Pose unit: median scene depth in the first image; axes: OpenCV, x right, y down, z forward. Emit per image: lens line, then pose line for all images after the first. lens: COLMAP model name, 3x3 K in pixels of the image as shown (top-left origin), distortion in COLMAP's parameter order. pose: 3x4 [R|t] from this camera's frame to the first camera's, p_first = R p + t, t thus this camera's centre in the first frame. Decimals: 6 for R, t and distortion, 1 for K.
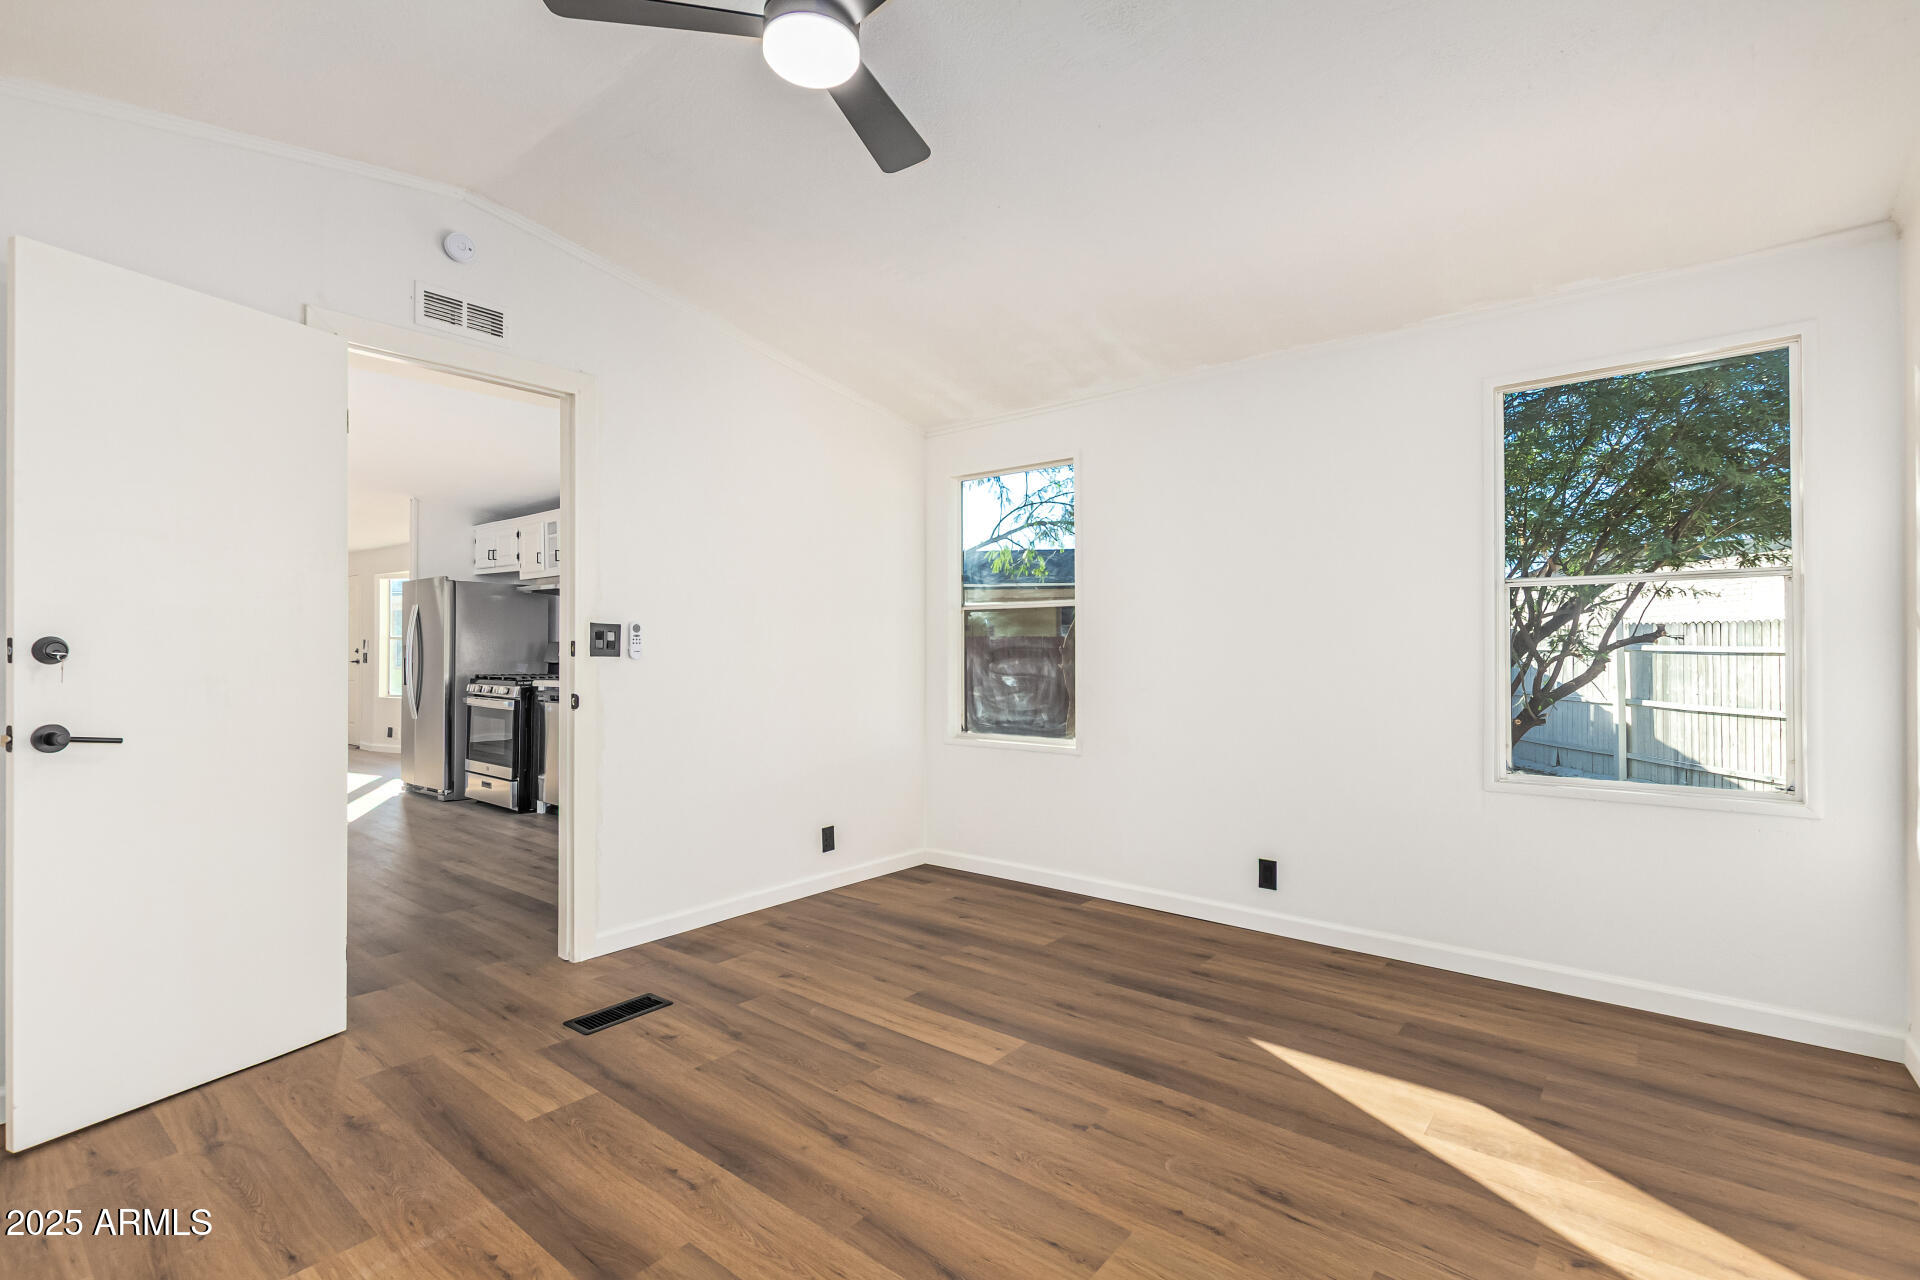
lens RADIAL K [[871.8, 0, 961.4], [0, 871.8, 649.2], [0, 0, 1]] dist [0.001470, 0.000109]
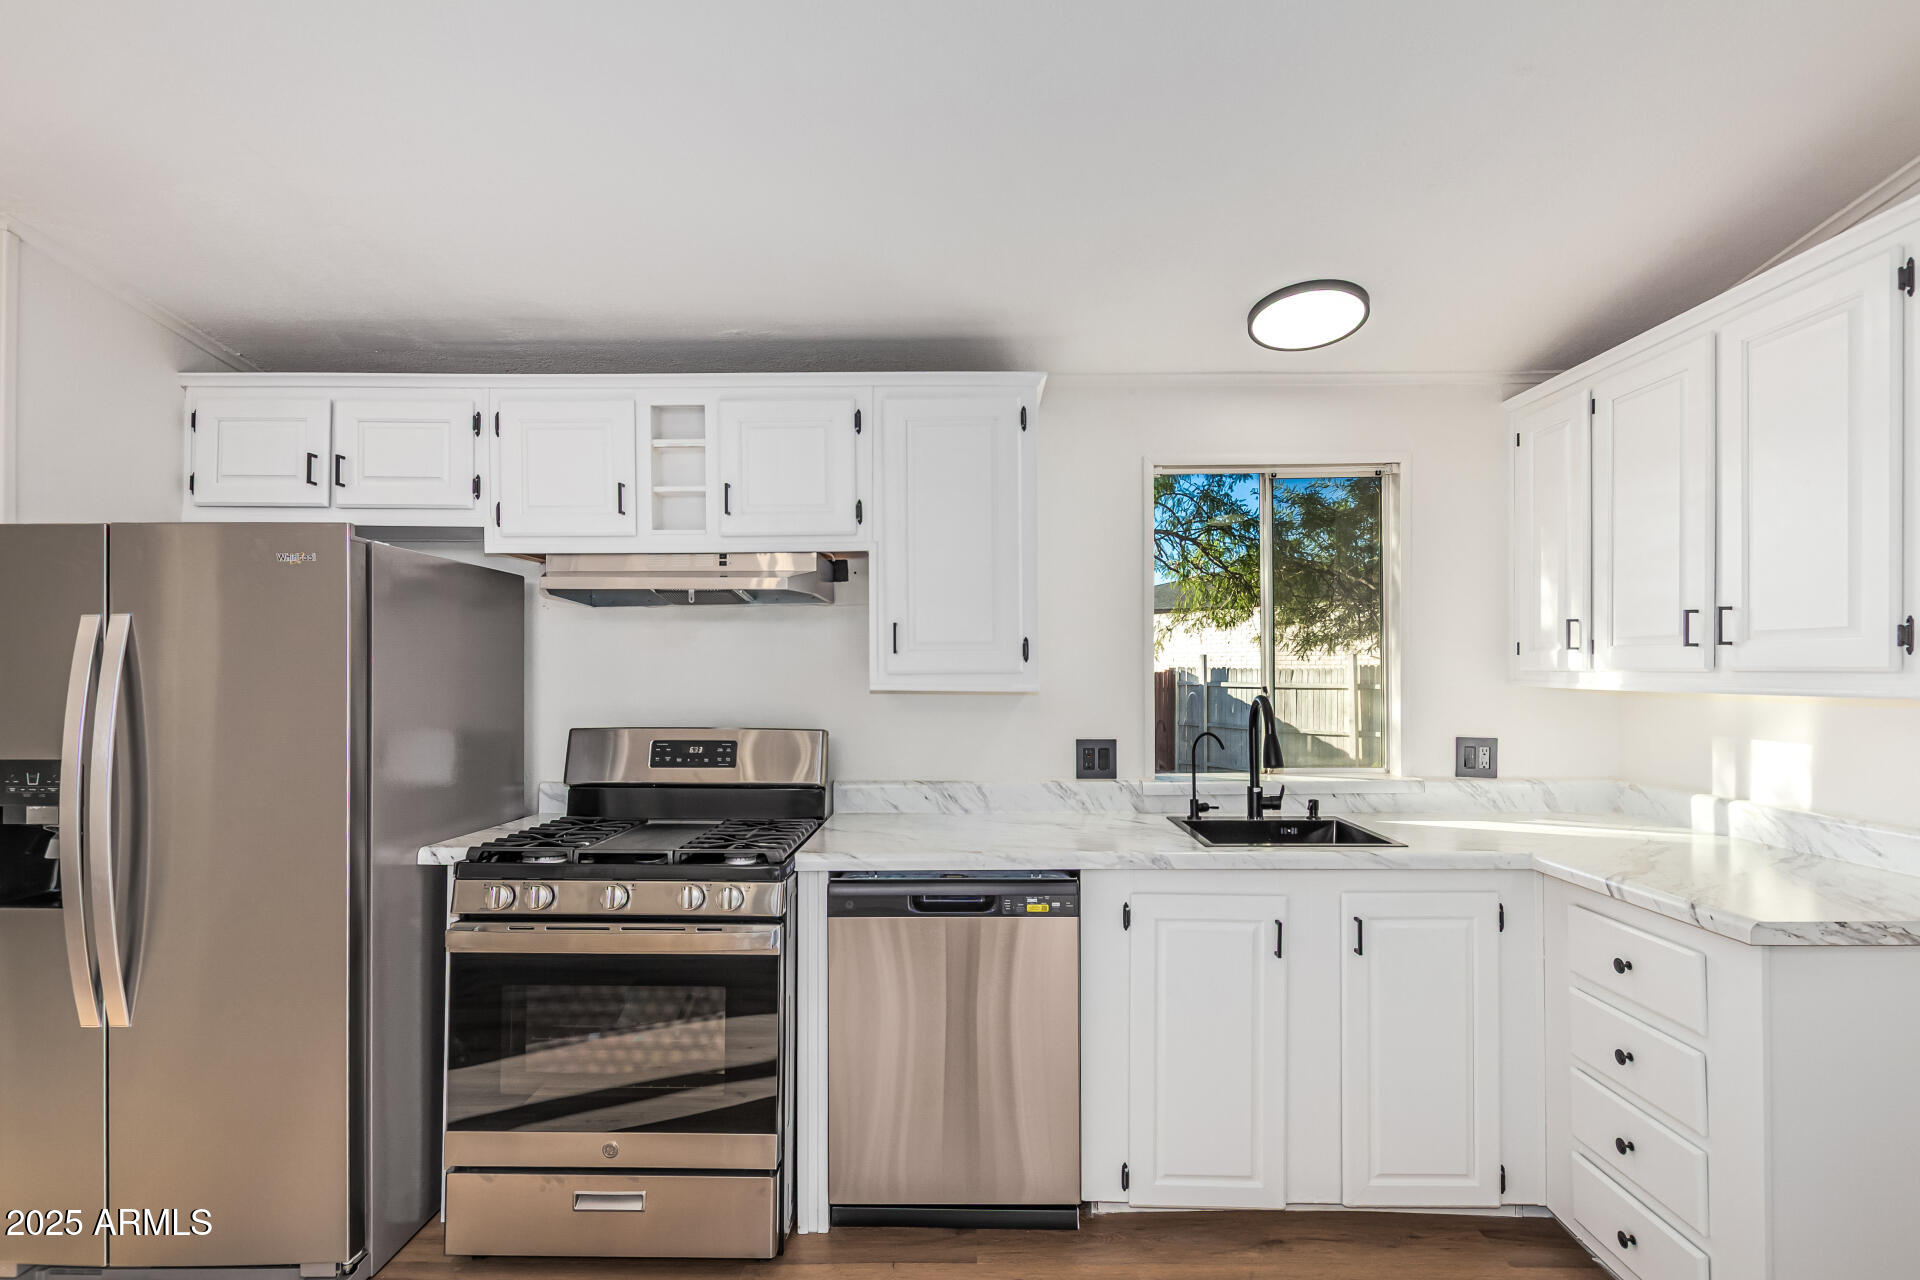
lens RADIAL K [[907.7, 0, 958.0], [0, 907.7, 669.2], [0, 0, 1]] dist [0.006109, 0.000546]
pose [[0.790547, 0.005055, 0.612381, -0.596869], [-0.008766, 0.999957, 0.003062, -0.036462], [-0.612339, -0.007789, 0.790557, 0.613999]]
